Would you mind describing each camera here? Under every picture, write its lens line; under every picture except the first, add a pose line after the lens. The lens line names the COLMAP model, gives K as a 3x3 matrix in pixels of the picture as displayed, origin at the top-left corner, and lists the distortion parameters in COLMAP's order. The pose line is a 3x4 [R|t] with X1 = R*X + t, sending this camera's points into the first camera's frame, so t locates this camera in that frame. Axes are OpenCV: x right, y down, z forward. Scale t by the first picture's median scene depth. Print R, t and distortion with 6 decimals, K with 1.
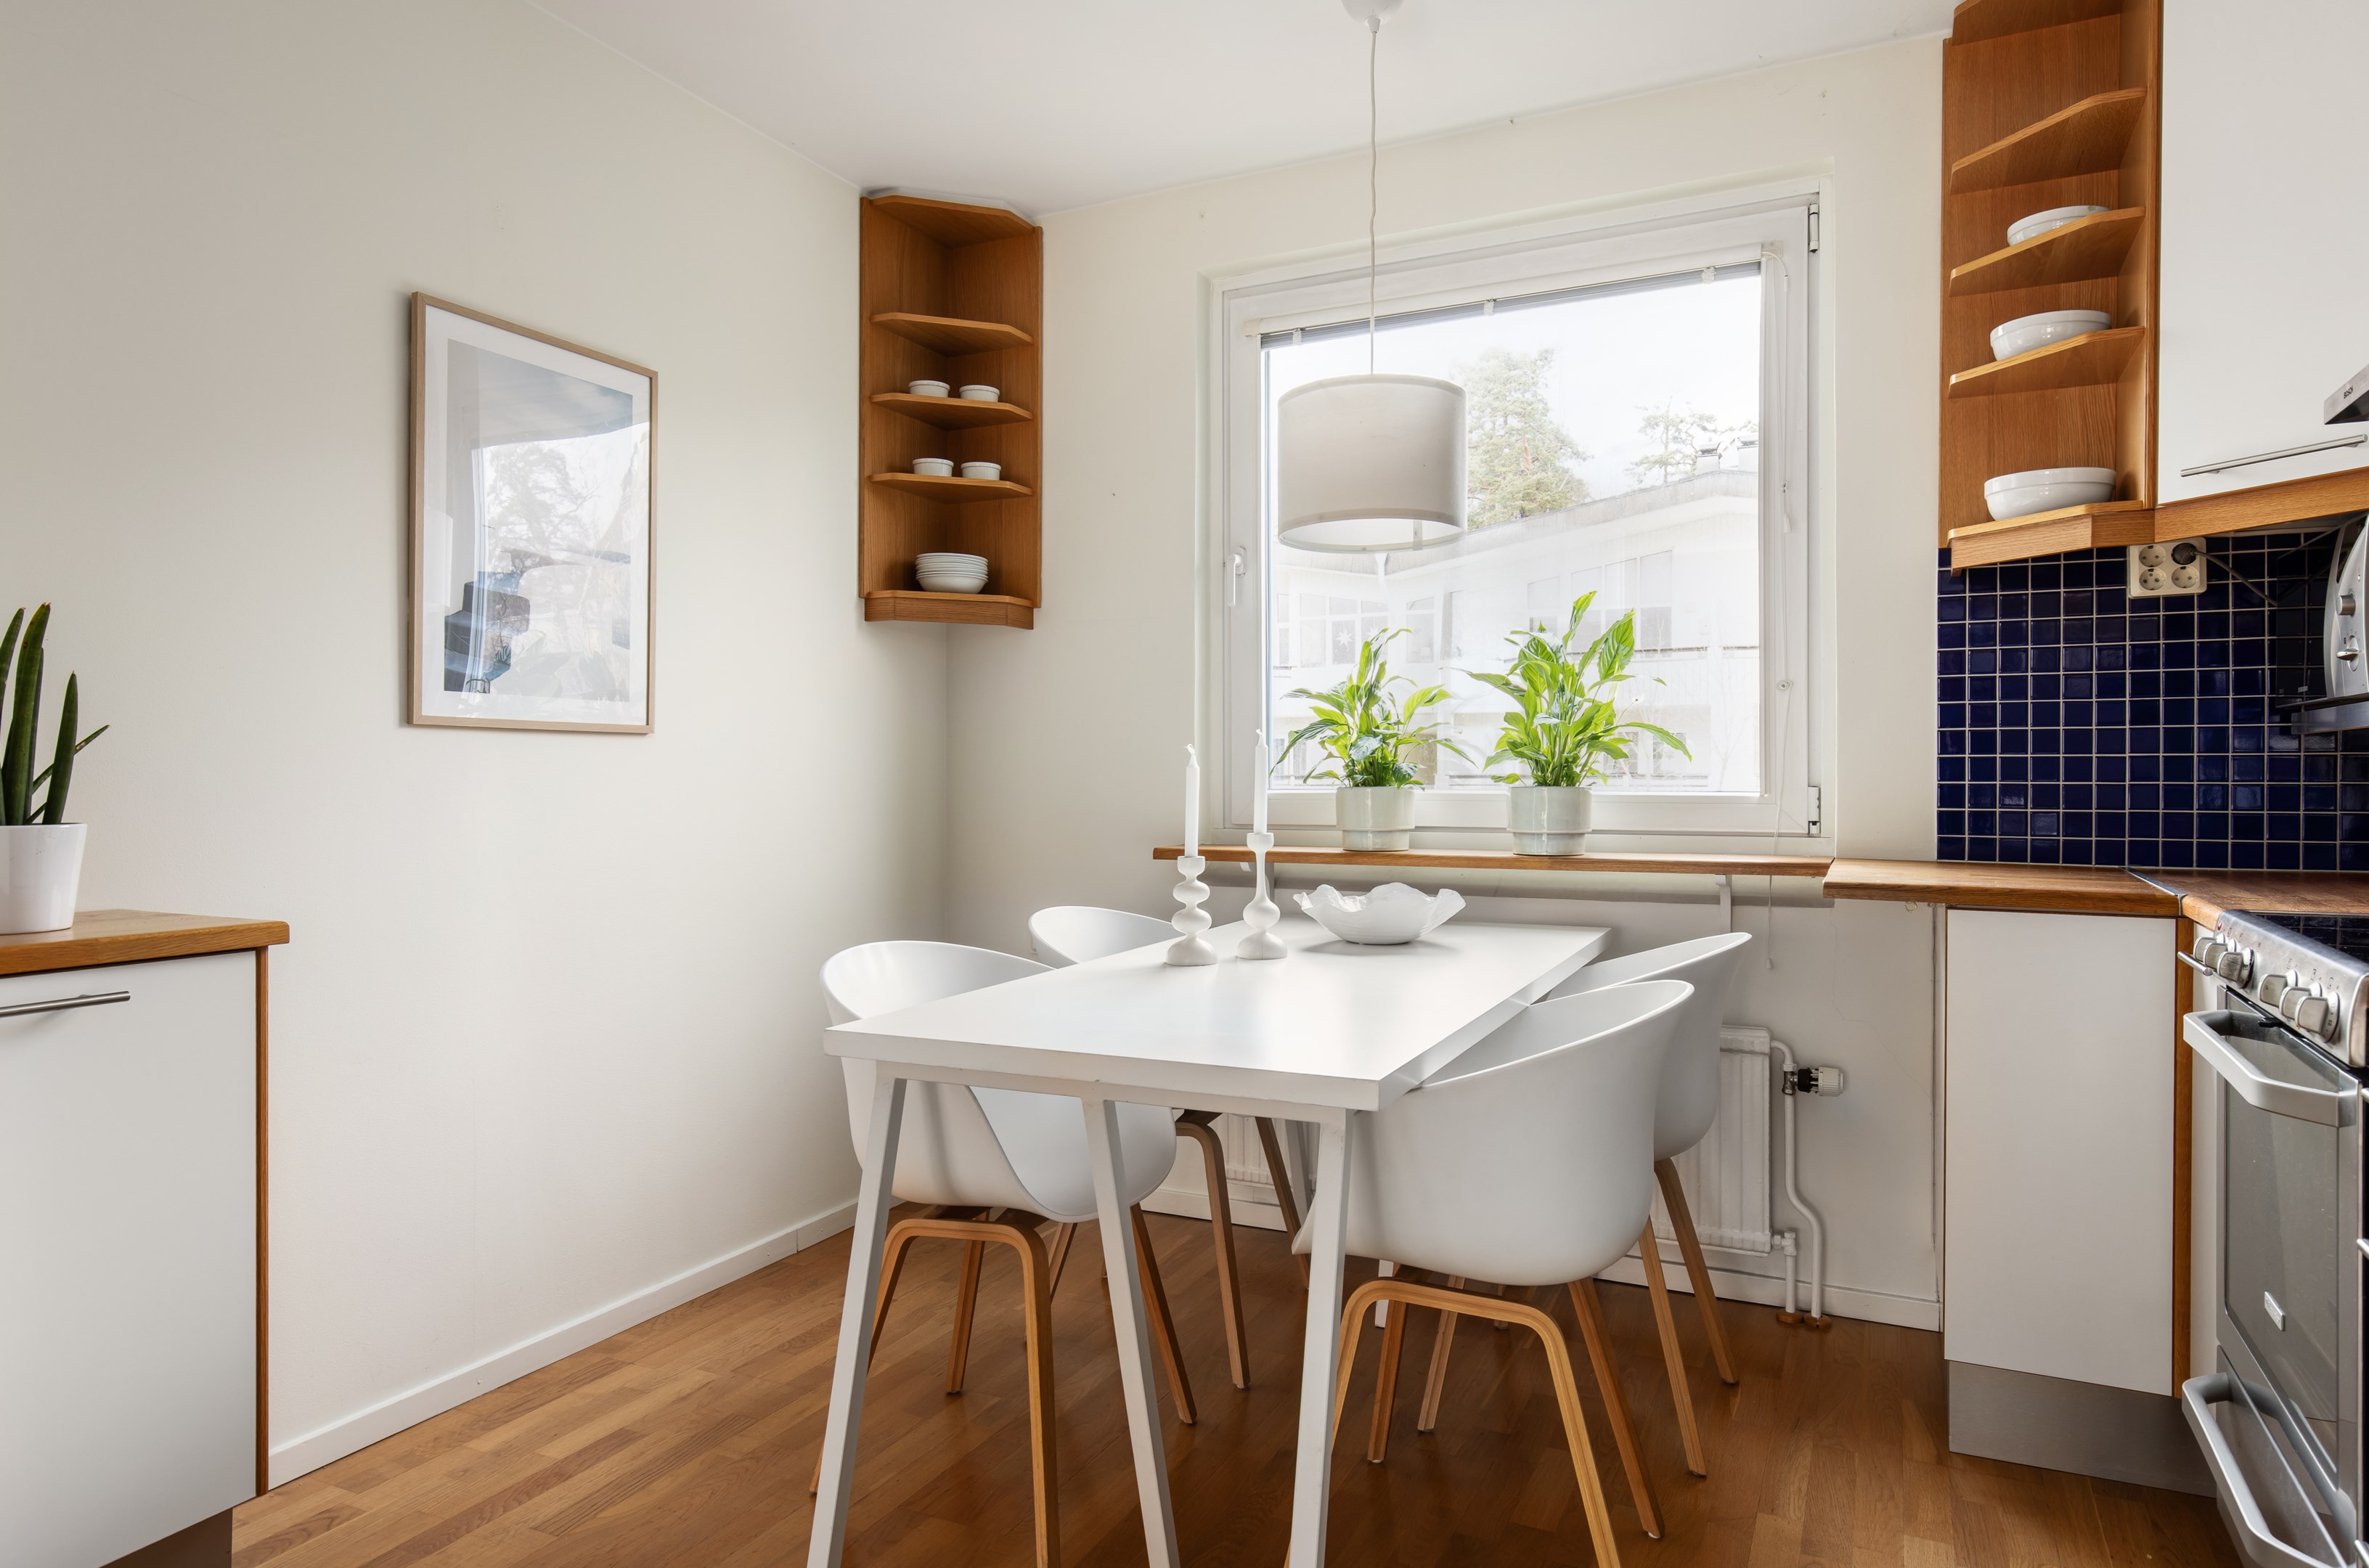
lens RADIAL K [[1436.8, 0, 1169.2], [0, 1436.8, 783.7], [0, 0, 1]] dist [-0.001203, 0.000020]
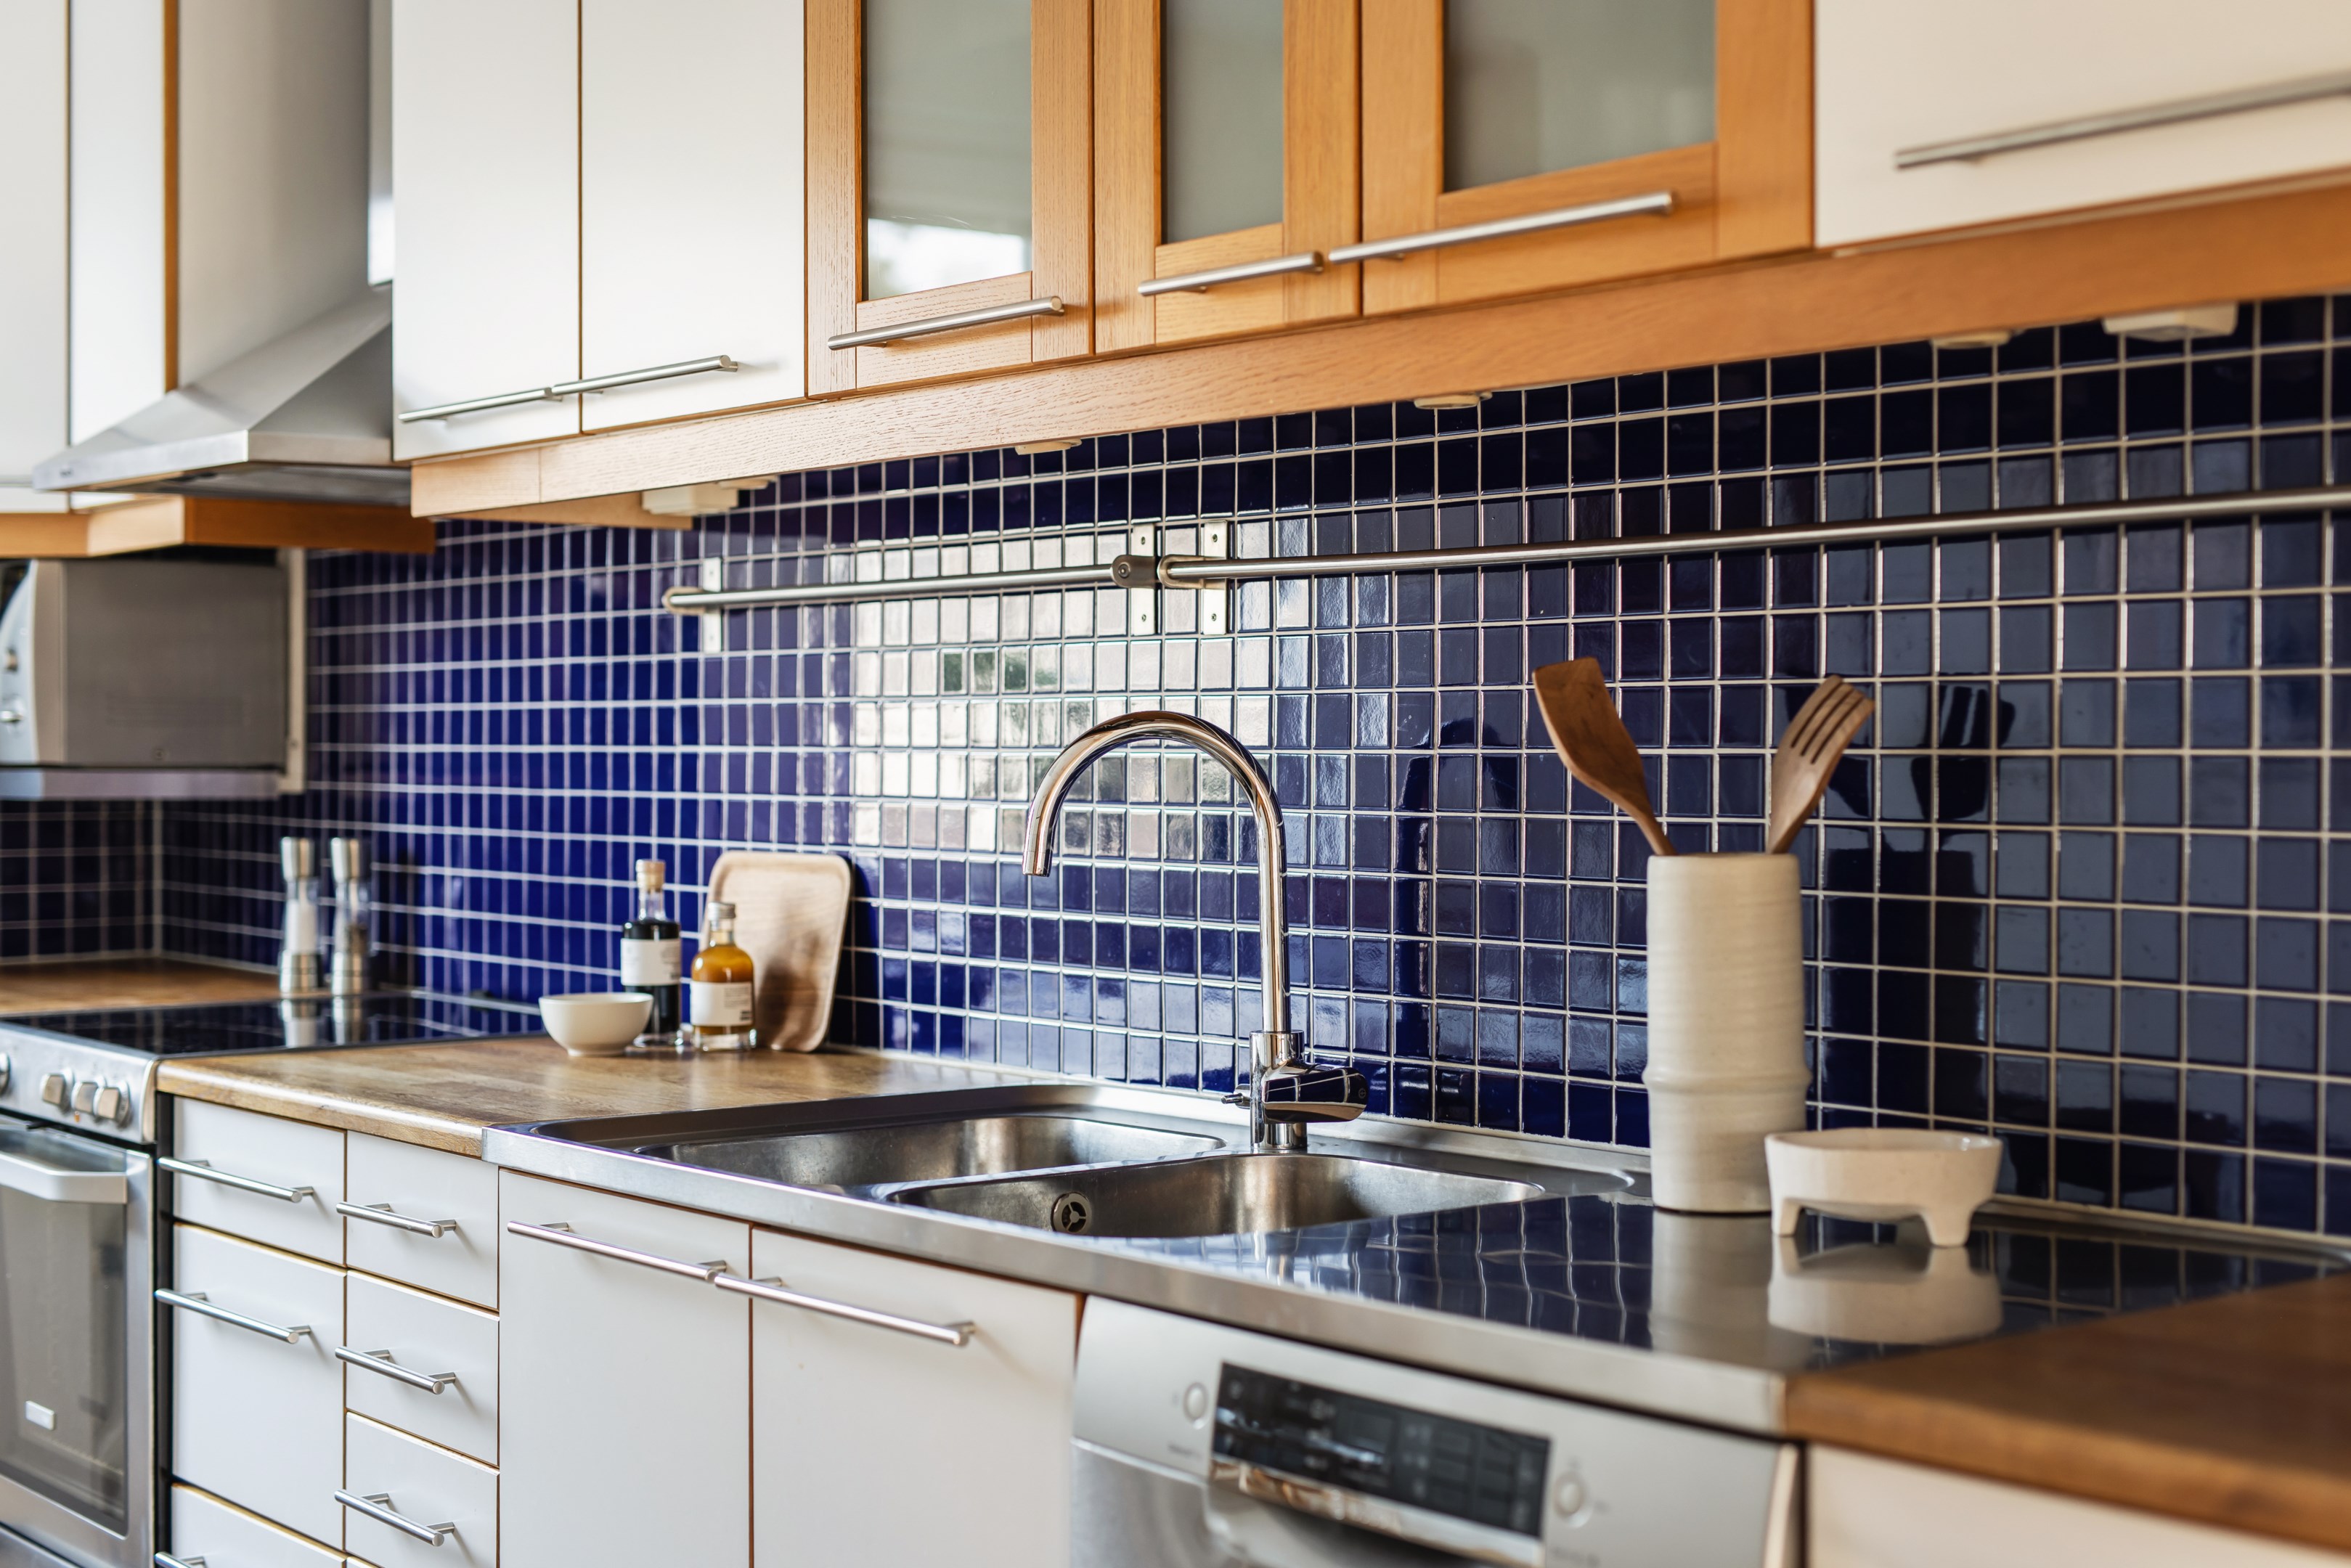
lens RADIAL K [[3359.7, 0, 1175.5], [0, 3359.7, 784.0], [0, 0, 1]] dist [0.025191, -0.045838]
pose [[0.427493, -0.011560, 0.903945, -0.556868], [0.008657, 0.999925, 0.008693, -0.046443], [-0.903977, 0.004110, 0.427561, -0.395096]]
